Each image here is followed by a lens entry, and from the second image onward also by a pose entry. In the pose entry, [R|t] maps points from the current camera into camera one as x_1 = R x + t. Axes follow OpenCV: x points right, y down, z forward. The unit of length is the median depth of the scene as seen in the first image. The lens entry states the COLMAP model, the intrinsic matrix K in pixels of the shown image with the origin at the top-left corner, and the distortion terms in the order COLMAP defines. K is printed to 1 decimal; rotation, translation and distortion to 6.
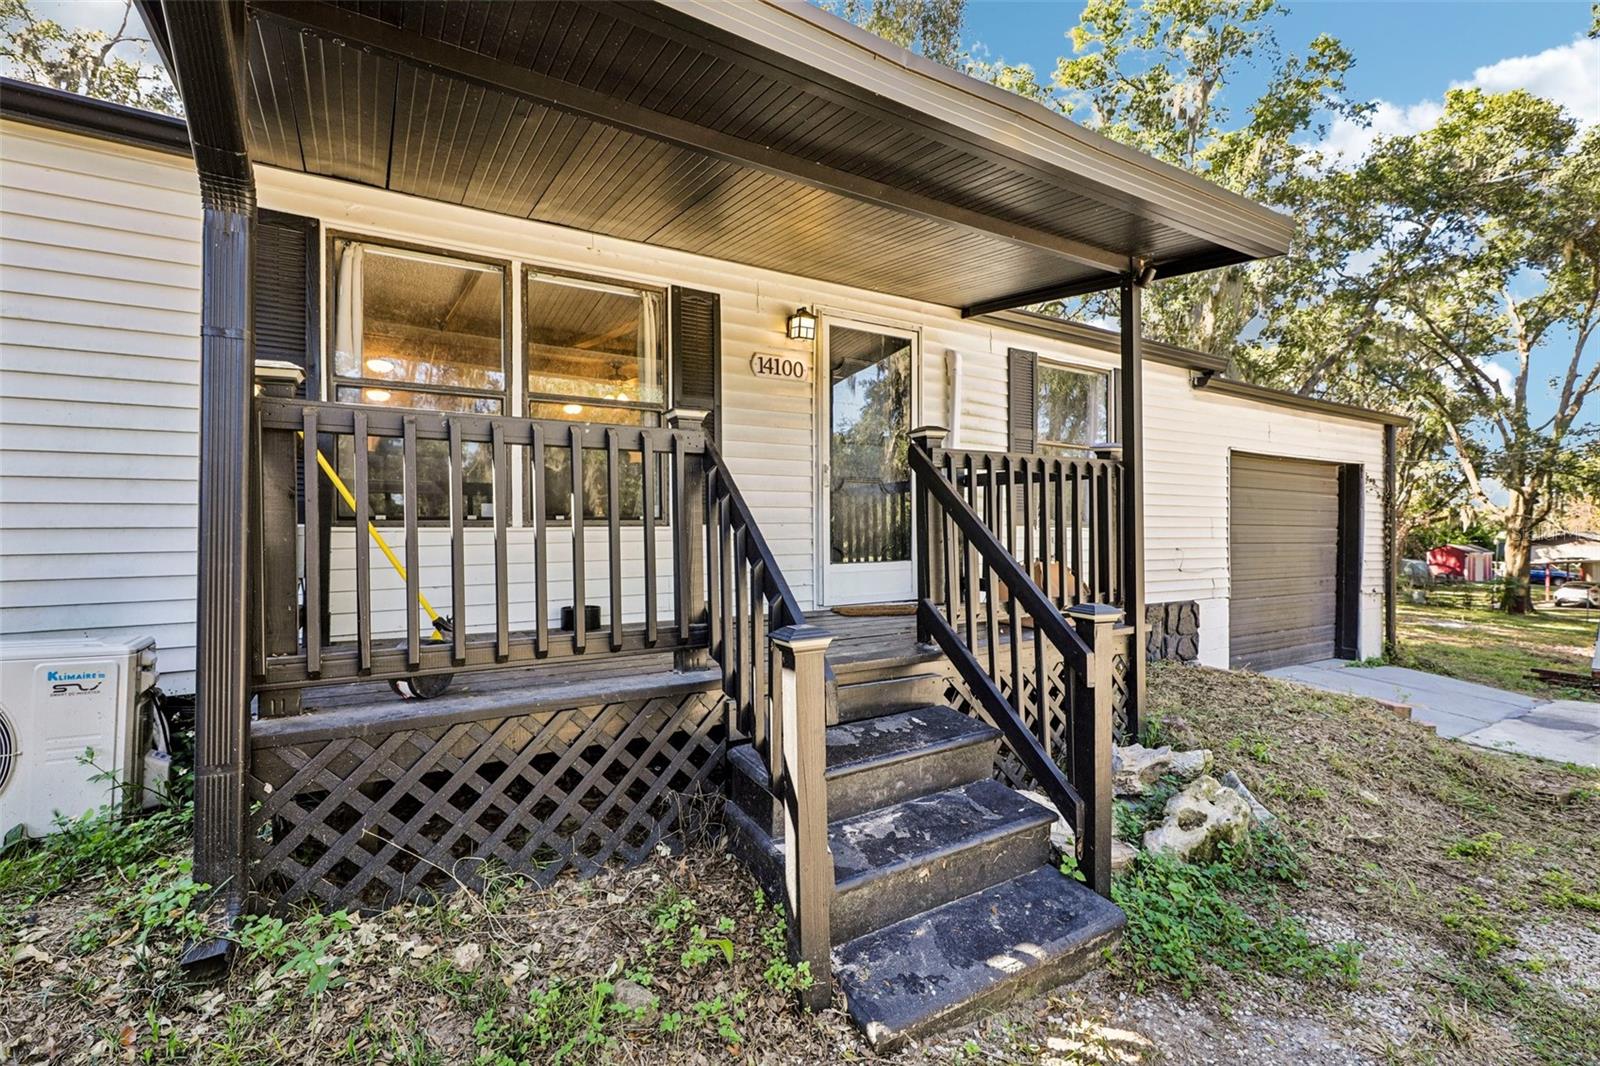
lens RADIAL K [[715.3, 0, 800.9], [0, 715.3, 531.1], [0, 0, 1]] dist [0.001655, 0.000423]
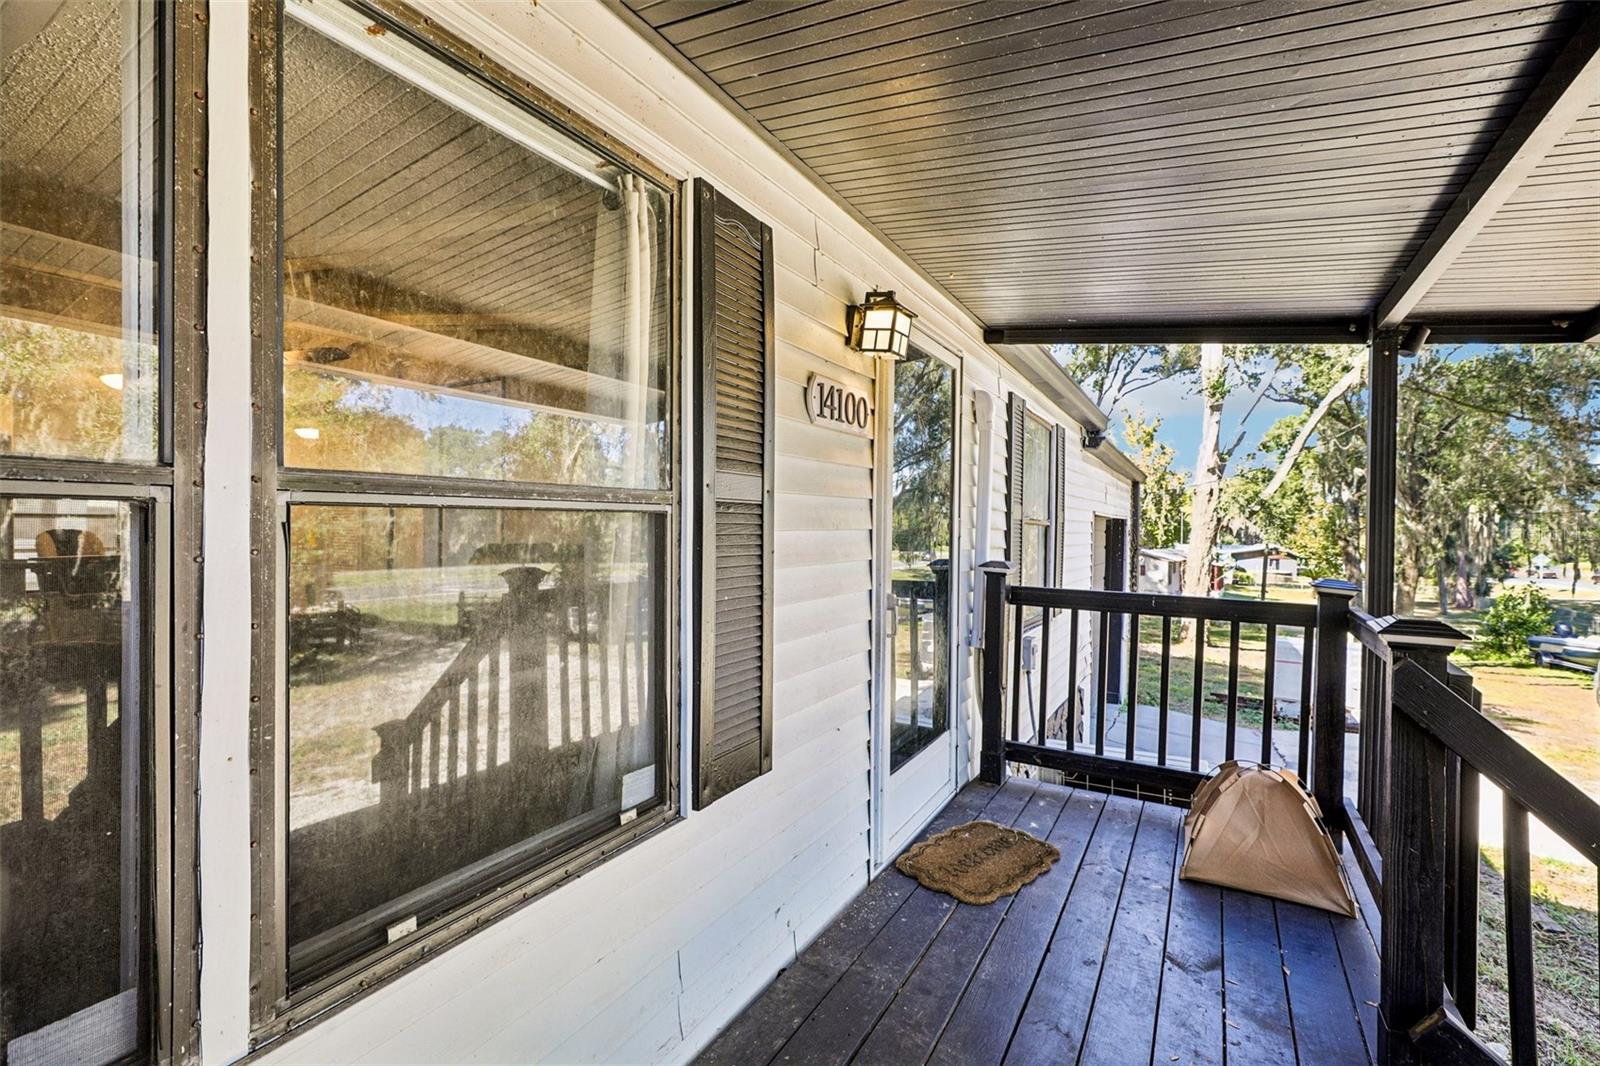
lens RADIAL K [[715.3, 0, 808.5], [0, 715.3, 529.2], [0, 0, 1]] dist [0.001655, 0.000423]
pose [[0.866641, 0.002008, 0.498929, -0.303603], [-0.002653, 0.999996, 0.000583, -0.152813], [-0.498926, -0.001829, 0.866643, 0.617945]]
